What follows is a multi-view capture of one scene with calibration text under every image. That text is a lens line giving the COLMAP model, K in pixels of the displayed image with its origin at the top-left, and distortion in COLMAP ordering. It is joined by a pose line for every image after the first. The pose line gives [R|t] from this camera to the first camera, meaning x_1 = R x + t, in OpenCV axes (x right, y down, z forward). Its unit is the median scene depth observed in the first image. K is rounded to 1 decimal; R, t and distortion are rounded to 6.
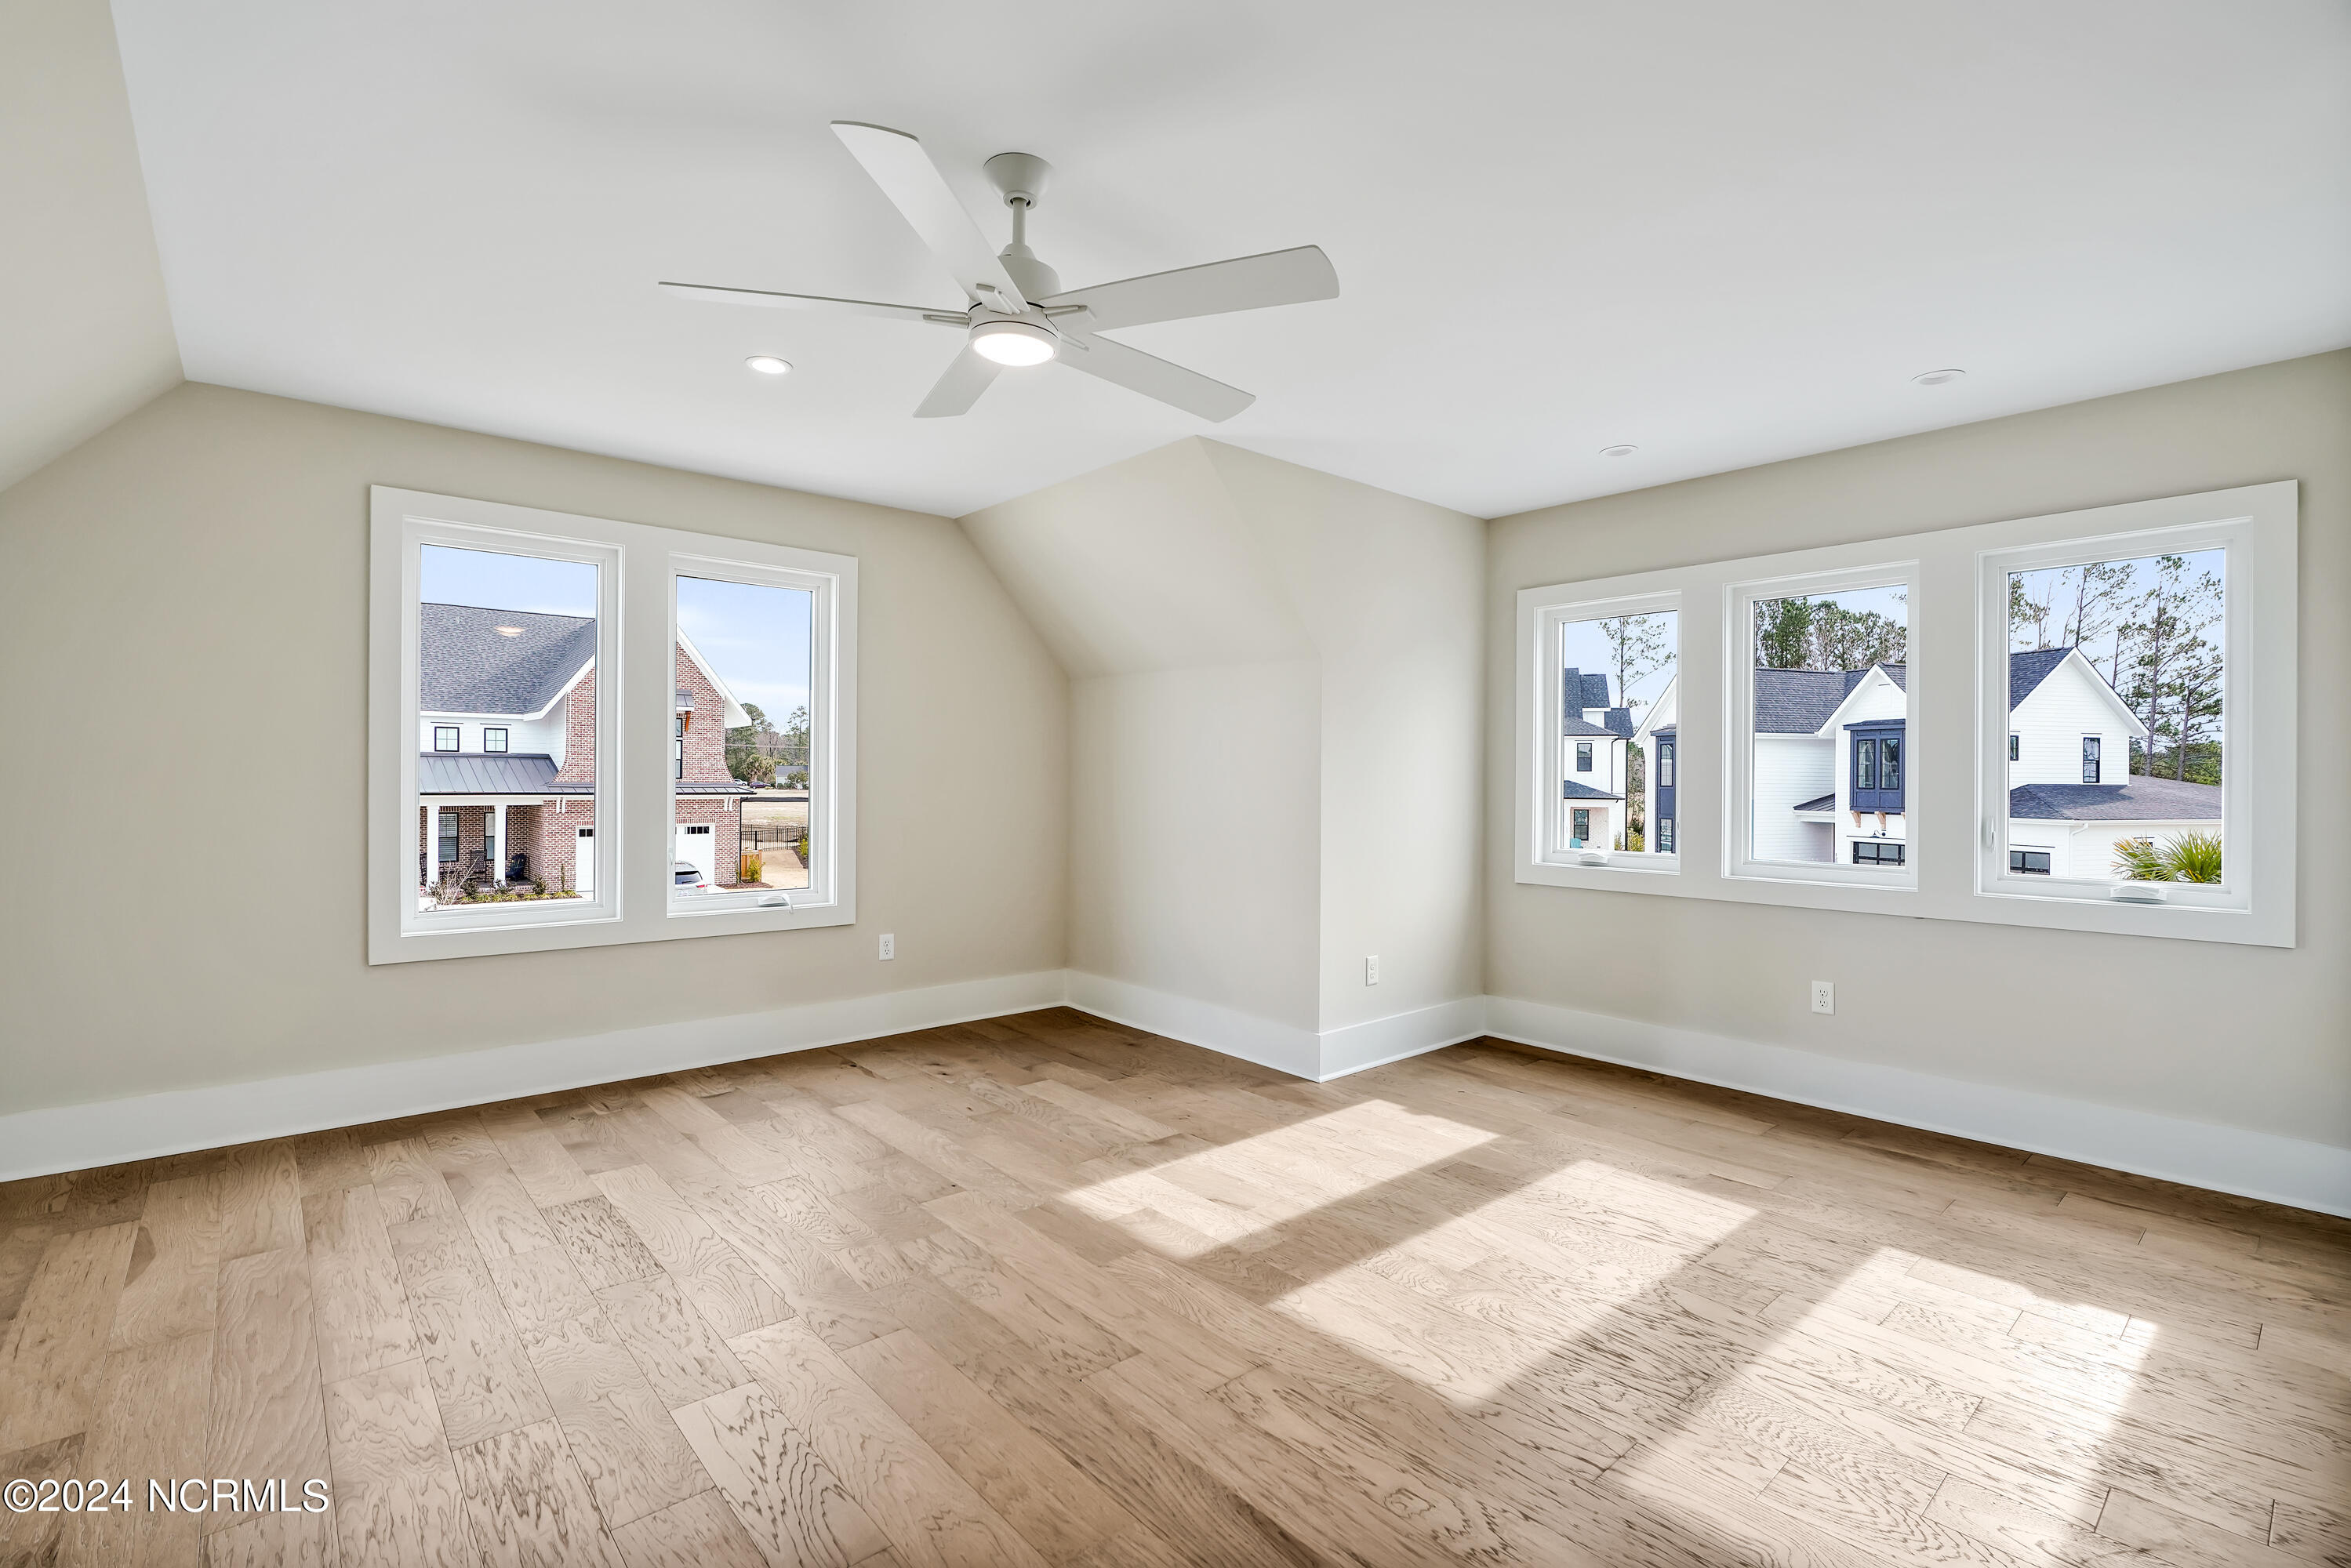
lens RADIAL K [[1055.8, 0, 1172.0], [0, 1055.8, 788.3], [0, 0, 1]] dist [-0.001756, 0.000008]
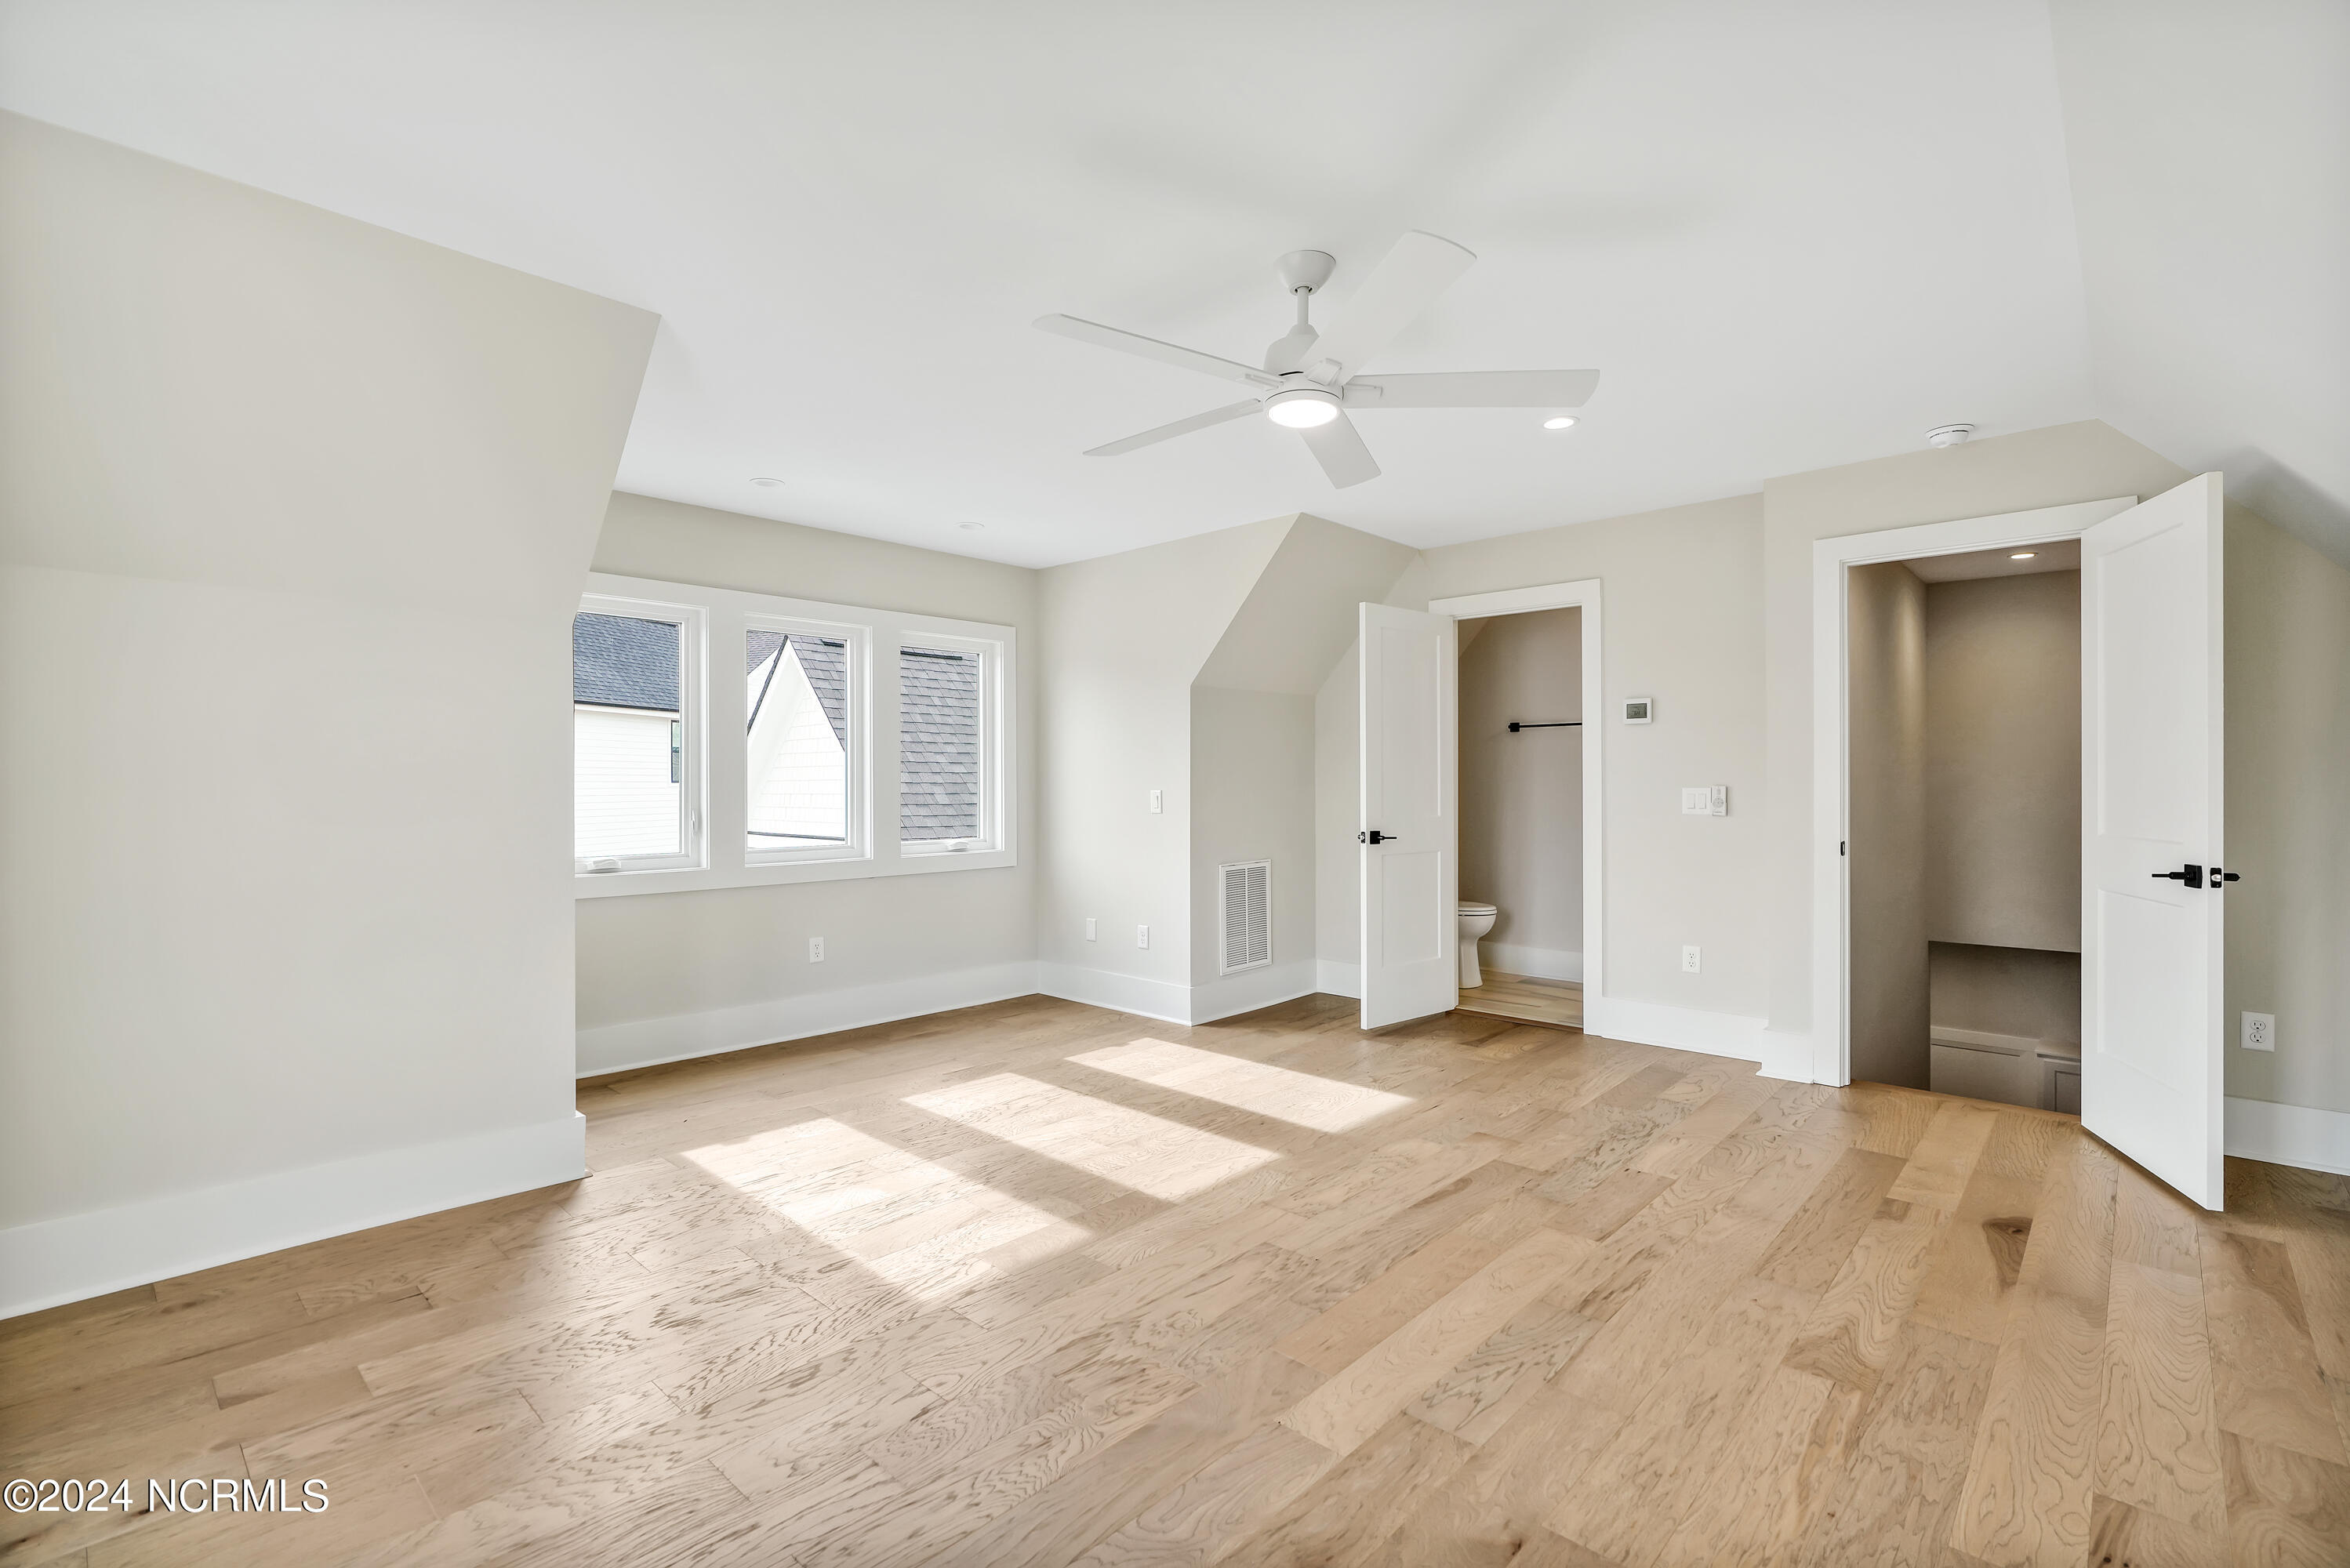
lens RADIAL K [[1055.4, 0, 1173.1], [0, 1055.4, 779.4], [0, 0, 1]] dist [-0.001756, 0.000008]
pose [[-0.104414, -0.000092, 0.994534, -1.003634], [0.007252, 0.999973, 0.000854, -0.011617], [-0.994507, 0.007301, -0.104410, 0.984961]]
